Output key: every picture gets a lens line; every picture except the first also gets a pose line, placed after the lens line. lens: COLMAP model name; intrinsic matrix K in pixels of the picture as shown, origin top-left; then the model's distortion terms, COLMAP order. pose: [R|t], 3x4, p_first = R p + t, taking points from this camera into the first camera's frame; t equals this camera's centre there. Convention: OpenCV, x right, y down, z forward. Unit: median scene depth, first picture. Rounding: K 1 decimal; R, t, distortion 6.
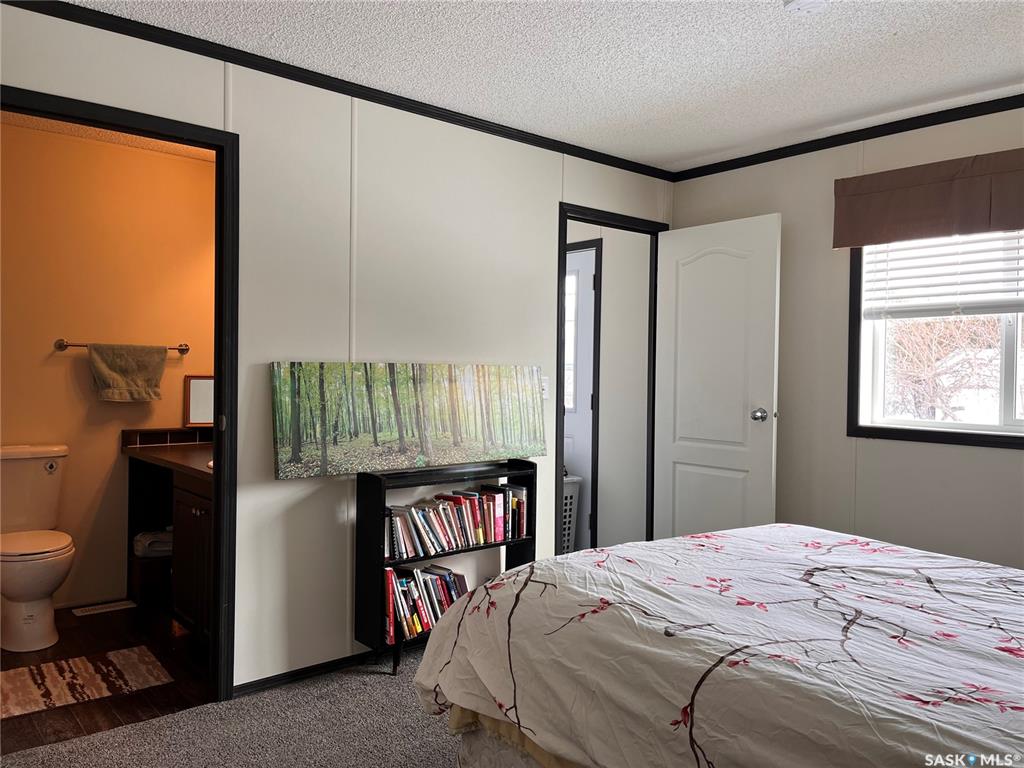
lens RADIAL K [[782.0, 0, 515.0], [0, 782.0, 382.8], [0, 0, 1]] dist [0.070504, -0.089760]
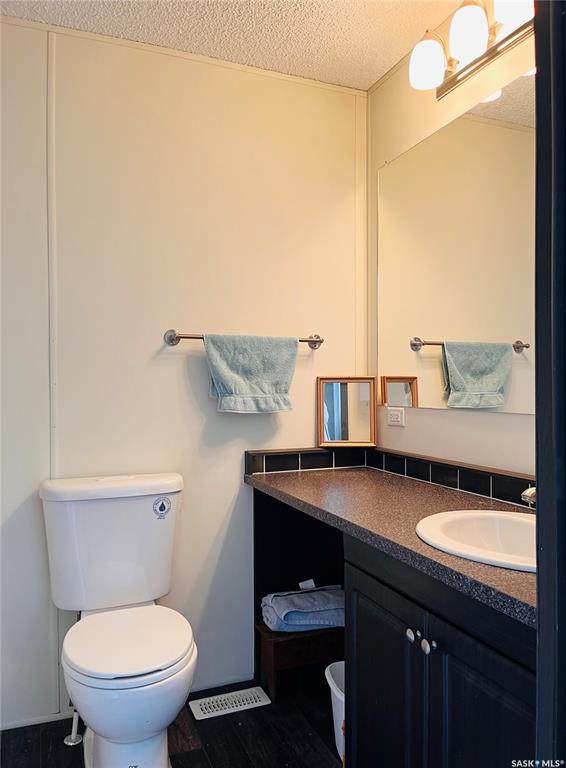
lens RADIAL K [[586.5, 0, 279.8], [0, 586.5, 383.7], [0, 0, 1]] dist [0.070504, -0.089760]
pose [[0.945110, -0.023651, -0.325895, -0.290265], [0.018830, 0.999662, -0.017942, 0.006517], [0.326209, 0.010820, 0.945236, 0.498403]]
